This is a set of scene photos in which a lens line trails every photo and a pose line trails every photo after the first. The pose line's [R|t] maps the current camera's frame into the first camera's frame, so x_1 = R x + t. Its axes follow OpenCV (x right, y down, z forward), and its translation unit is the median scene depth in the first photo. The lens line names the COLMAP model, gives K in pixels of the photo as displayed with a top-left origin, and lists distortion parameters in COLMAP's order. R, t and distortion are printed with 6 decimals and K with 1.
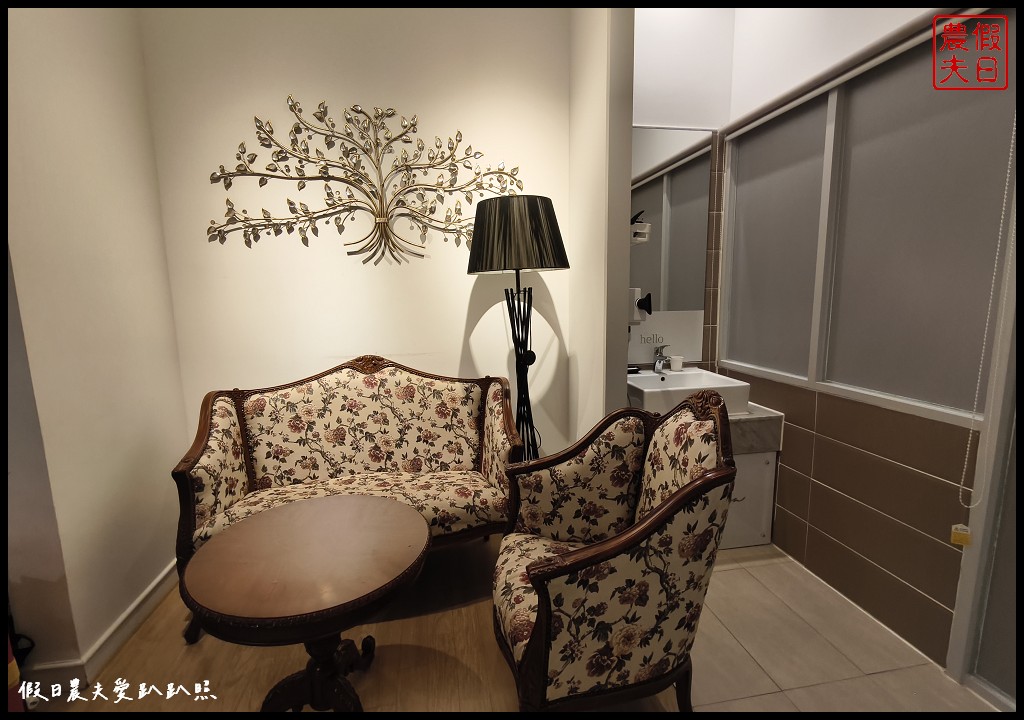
lens RADIAL K [[466.9, 0, 513.9], [0, 466.9, 361.0], [0, 0, 1]] dist [0.001067, -0.002840]
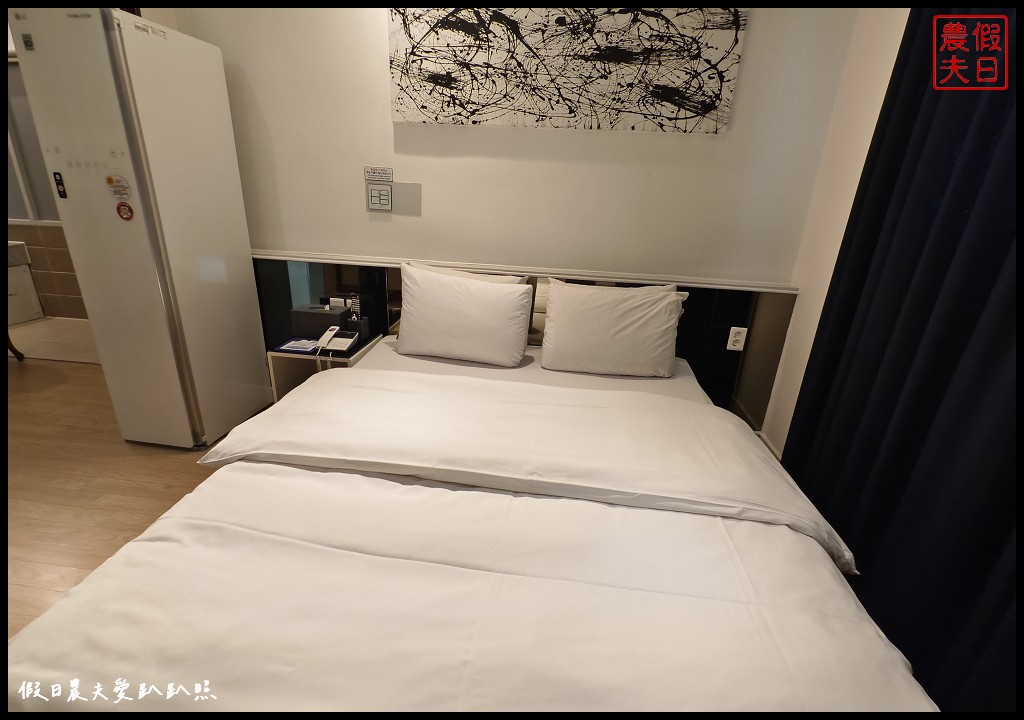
lens RADIAL K [[466.9, 0, 513.2], [0, 466.9, 362.2], [0, 0, 1]] dist [0.001067, -0.002840]
pose [[0.276397, -0.313625, 0.908429, -0.705835], [0.095464, 0.949538, 0.298771, 0.198838], [-0.956290, 0.004143, 0.292390, -1.382817]]
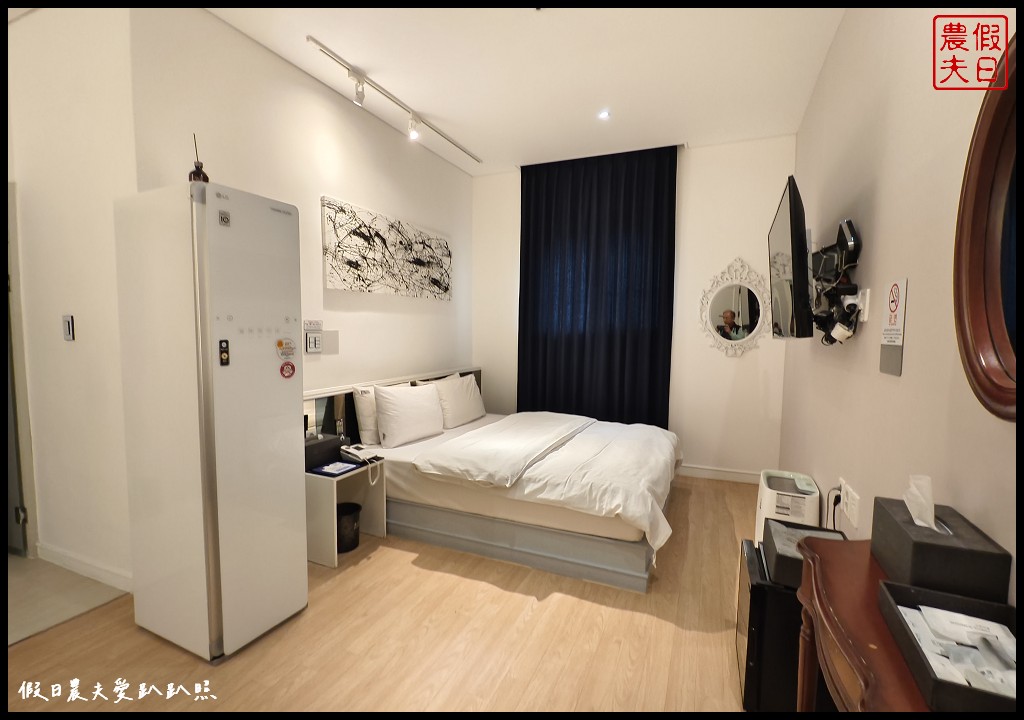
lens RADIAL K [[466.9, 0, 514.4], [0, 466.9, 359.5], [0, 0, 1]] dist [0.001067, -0.002840]
pose [[-0.833517, -0.032748, 0.551522, -0.916970], [0.085517, 0.978564, 0.187346, -0.037681], [-0.545835, 0.203321, -0.812850, 0.094874]]
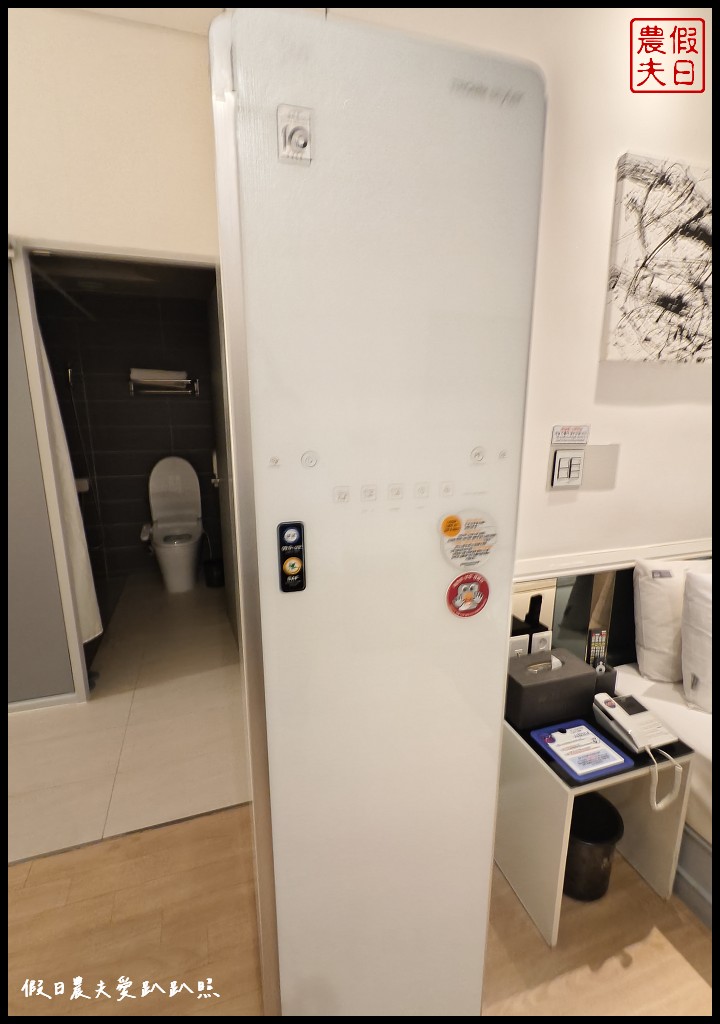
lens RADIAL K [[466.9, 0, 354.8], [0, 466.9, 511.7], [0, 0, 1]] dist [0.001067, -0.002840]
pose [[-0.135576, -0.201166, 0.970129, -0.321358], [0.154439, 0.962910, 0.221252, -0.026140], [-0.978656, 0.179823, -0.099480, -0.314215]]
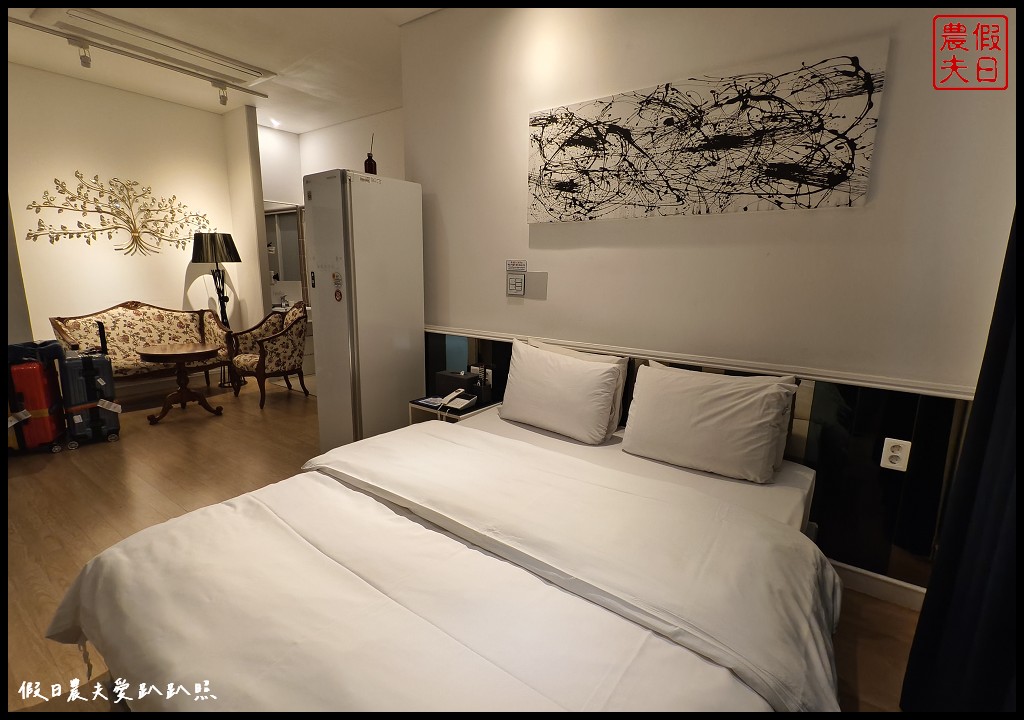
lens RADIAL K [[466.9, 0, 513.9], [0, 466.9, 362.5], [0, 0, 1]] dist [0.001067, -0.002840]
pose [[0.715475, -0.107682, 0.690290, -0.584446], [0.078433, 0.994184, 0.073794, 0.248964], [-0.694222, 0.001344, 0.719760, -1.699854]]
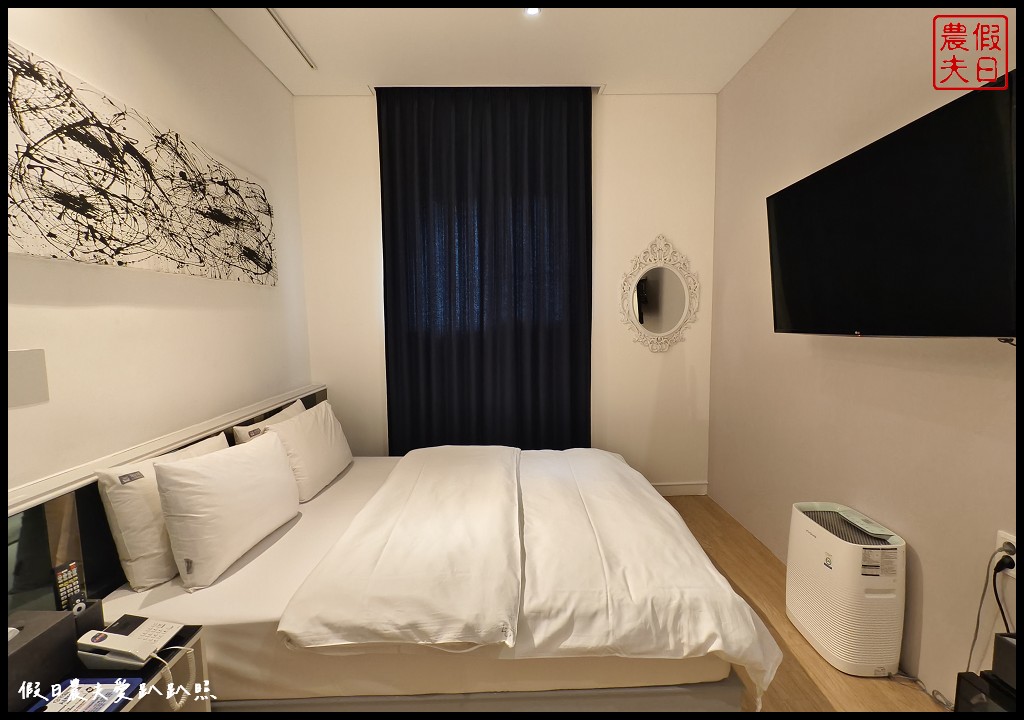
lens RADIAL K [[466.9, 0, 513.7], [0, 466.9, 361.0], [0, 0, 1]] dist [0.001067, -0.002840]
pose [[-0.987191, 0.014296, 0.158903, -0.378470], [0.052779, 0.969164, 0.240697, -0.003842], [-0.150562, 0.246001, -0.957504, -0.297679]]
